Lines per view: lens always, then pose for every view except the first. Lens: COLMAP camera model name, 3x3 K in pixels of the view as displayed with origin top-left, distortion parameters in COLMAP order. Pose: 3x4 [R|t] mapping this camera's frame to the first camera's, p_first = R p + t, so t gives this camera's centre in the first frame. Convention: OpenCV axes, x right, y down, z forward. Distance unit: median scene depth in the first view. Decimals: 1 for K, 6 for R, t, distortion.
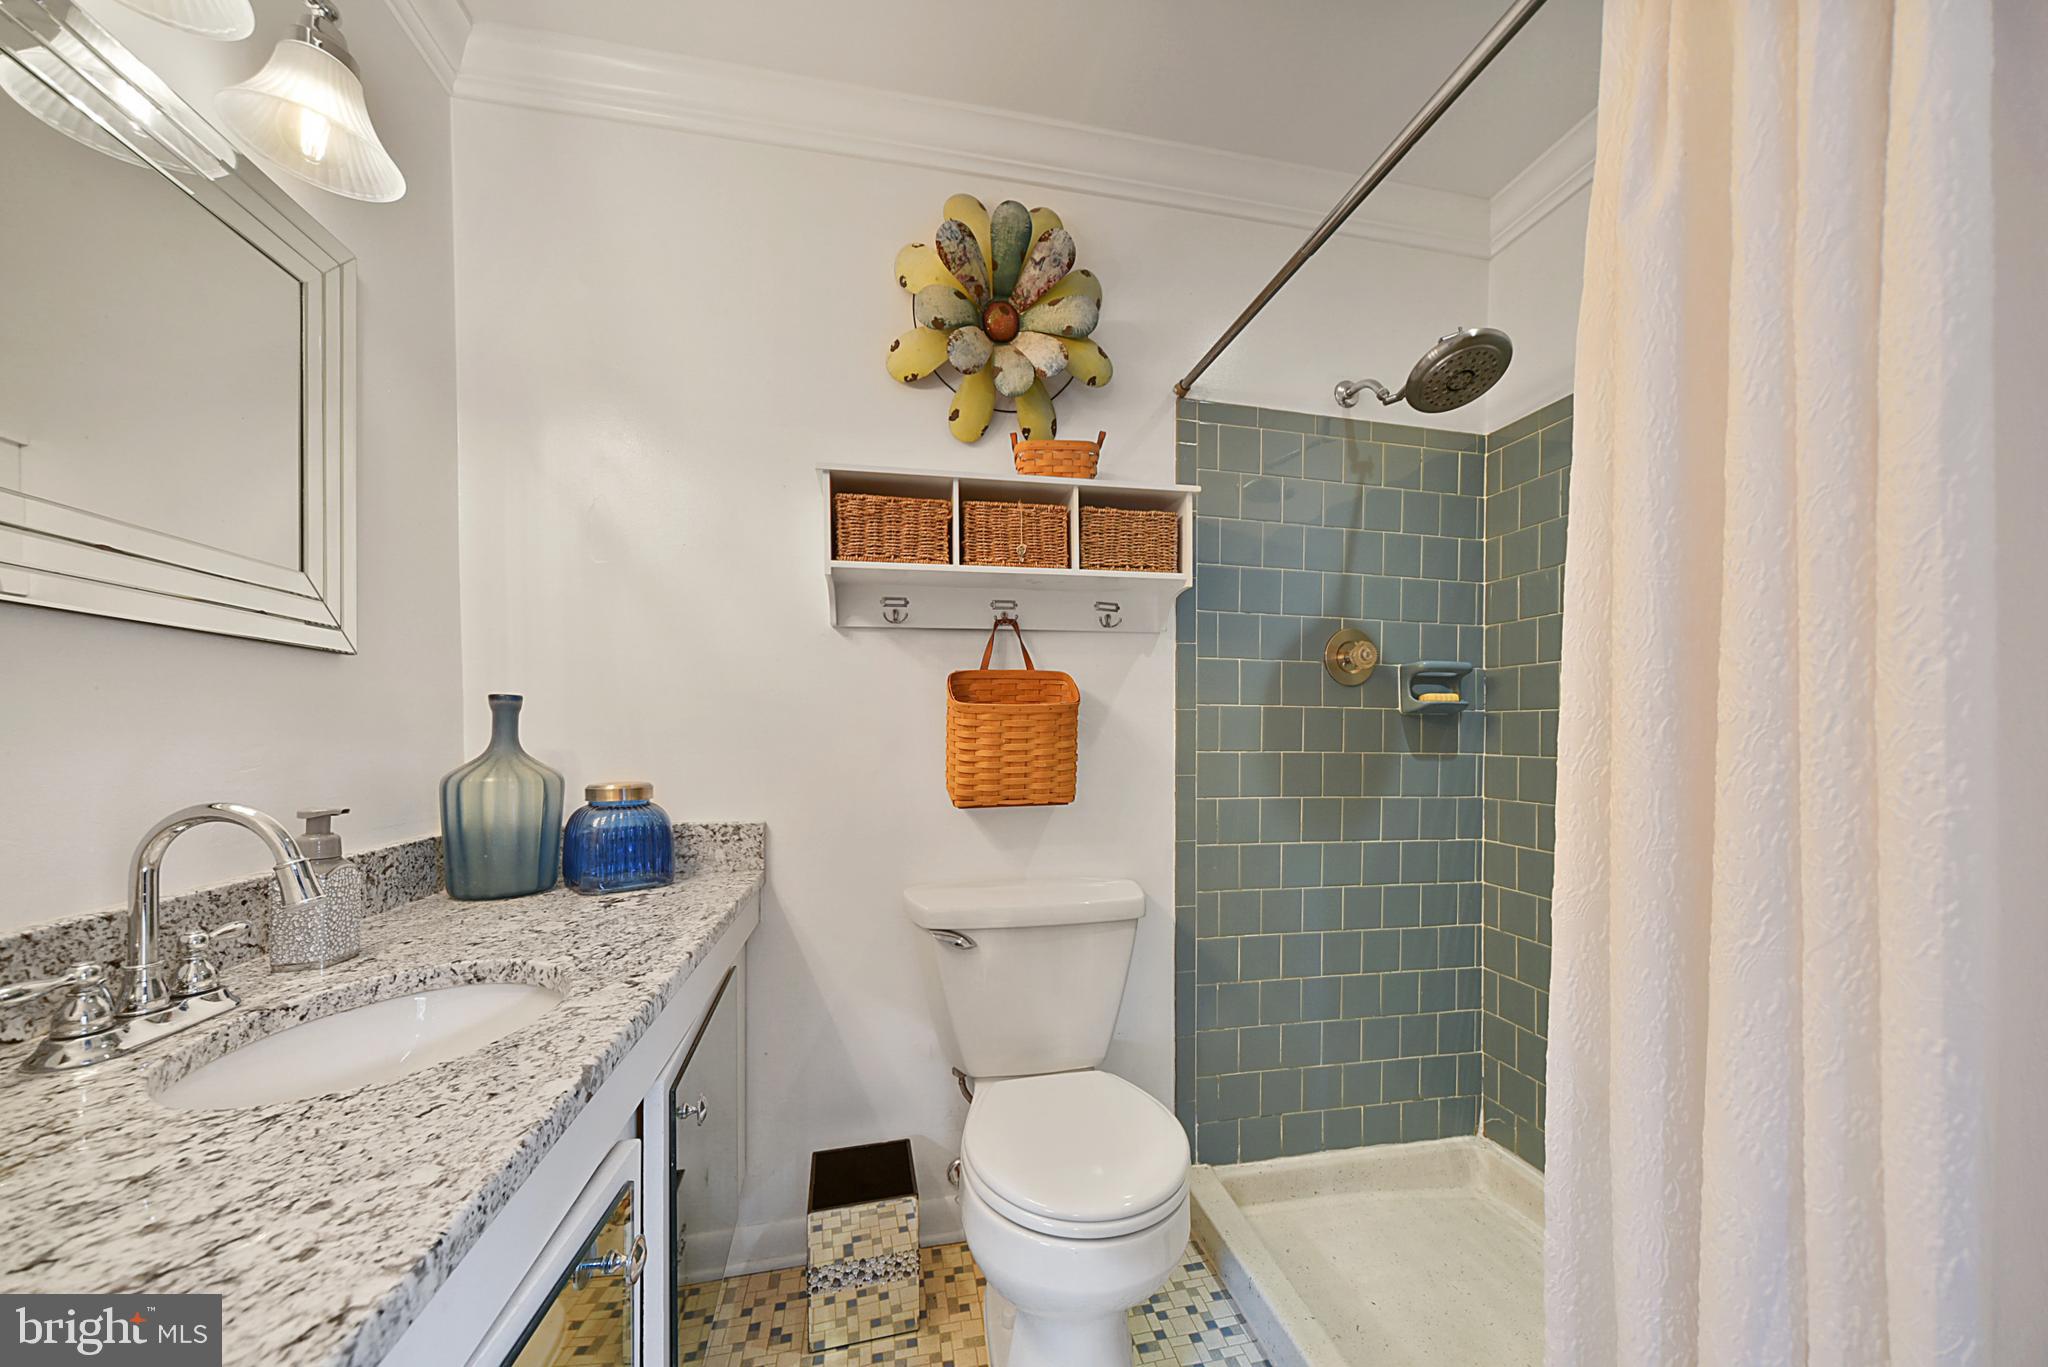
lens RADIAL K [[722.4, 0, 1016.9], [0, 722.4, 735.1], [0, 0, 1]] dist [-0.000697, 0.000920]
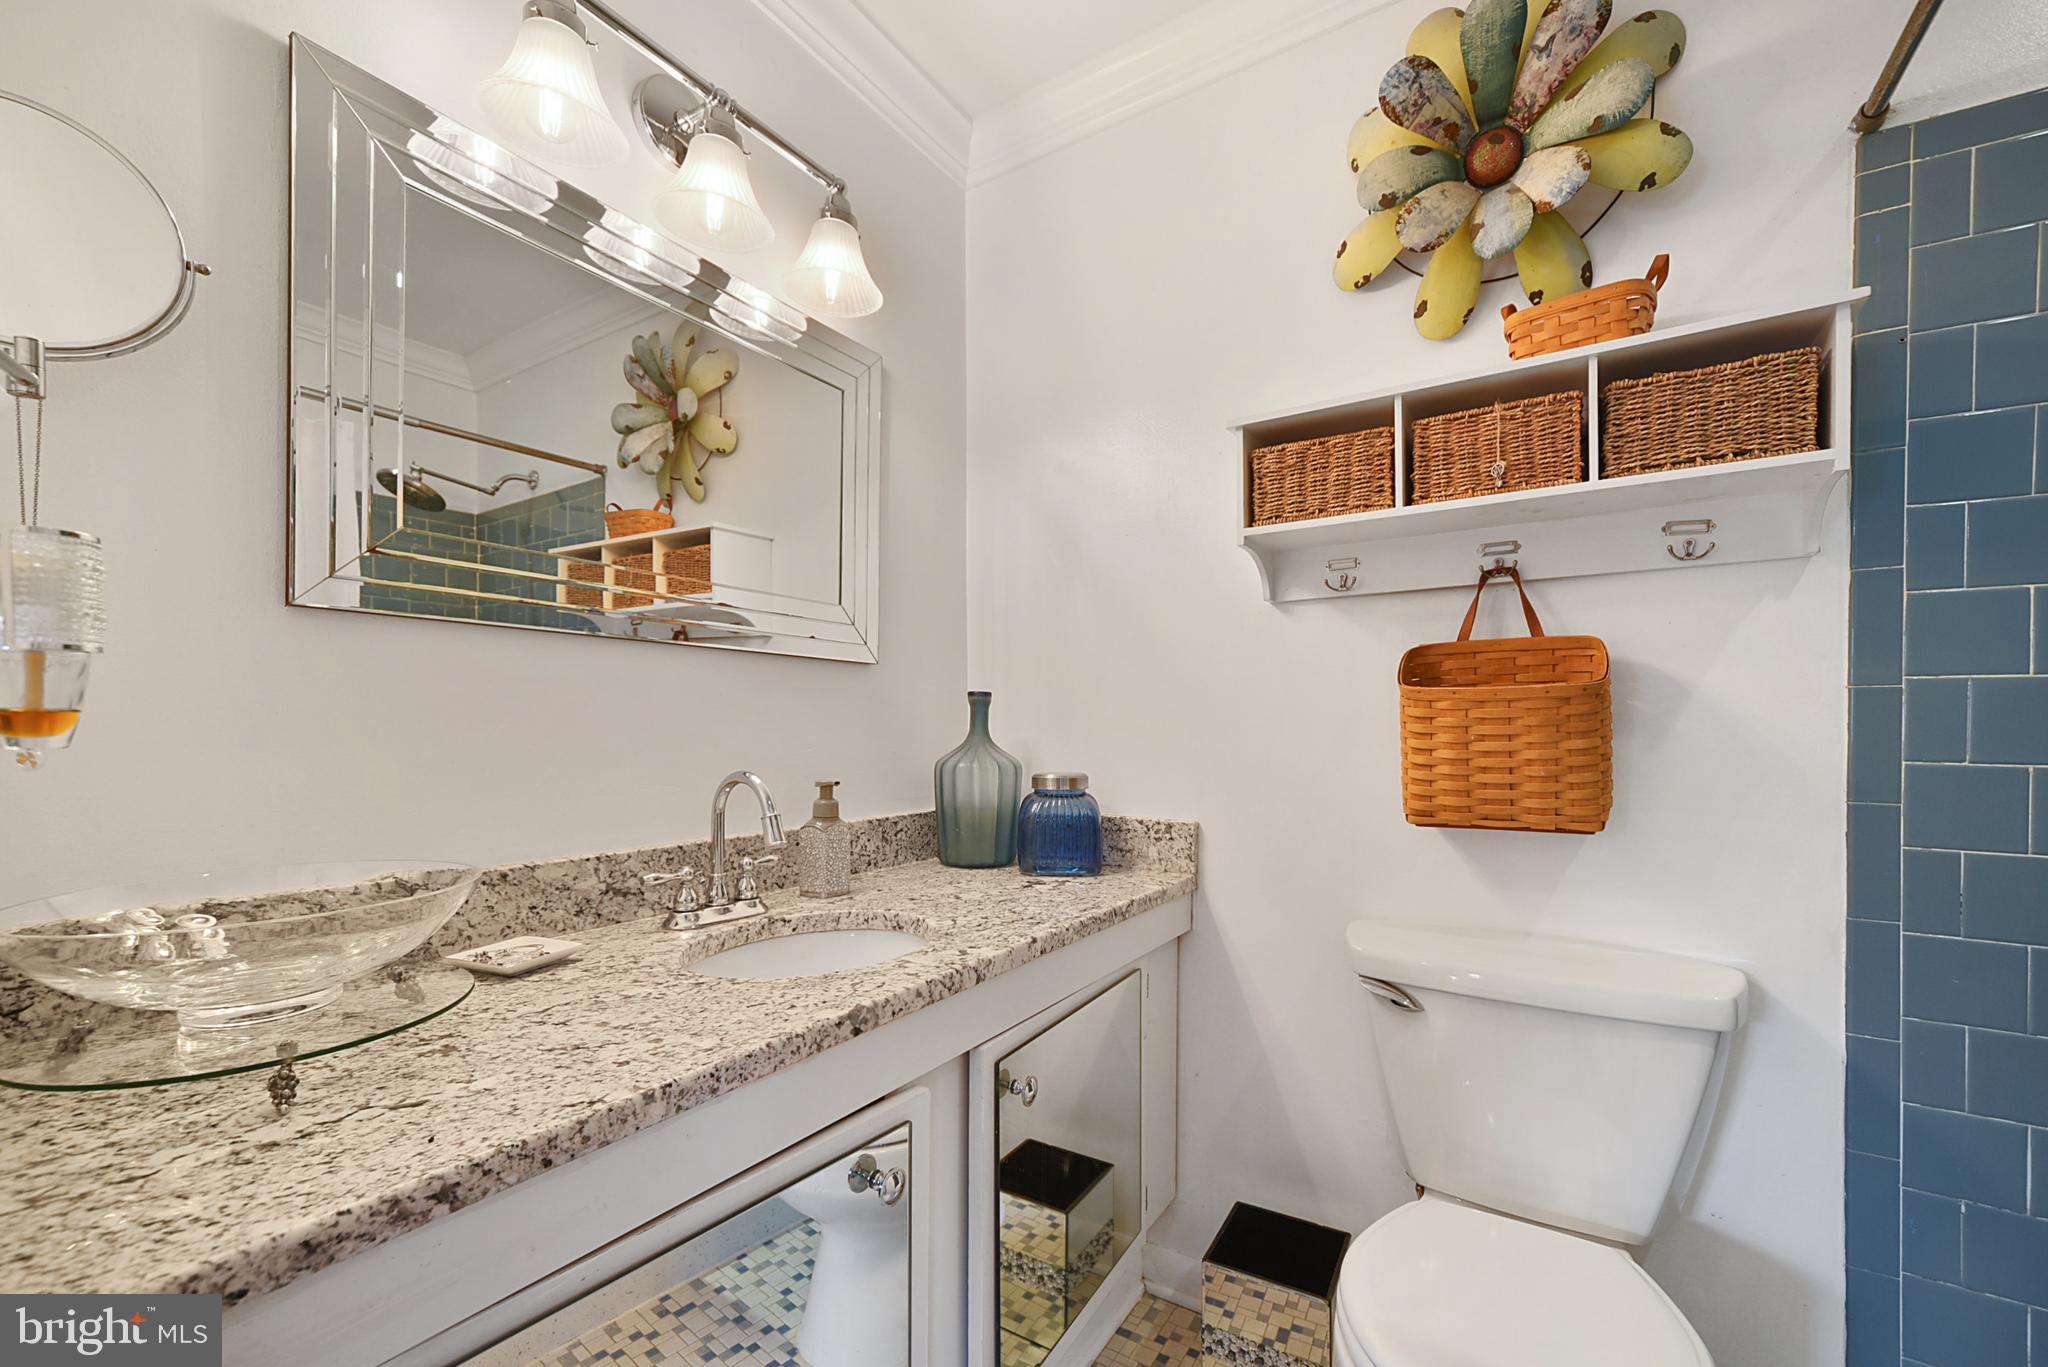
lens RADIAL K [[822.0, 0, 1013.5], [0, 822.0, 724.8], [0, 0, 1]] dist [-0.001945, 0.000503]
pose [[0.716838, 0.002639, -0.697235, 0.225736], [-0.006137, 0.999978, -0.002524, -0.000085], [0.697213, 0.006089, 0.716838, 0.089331]]
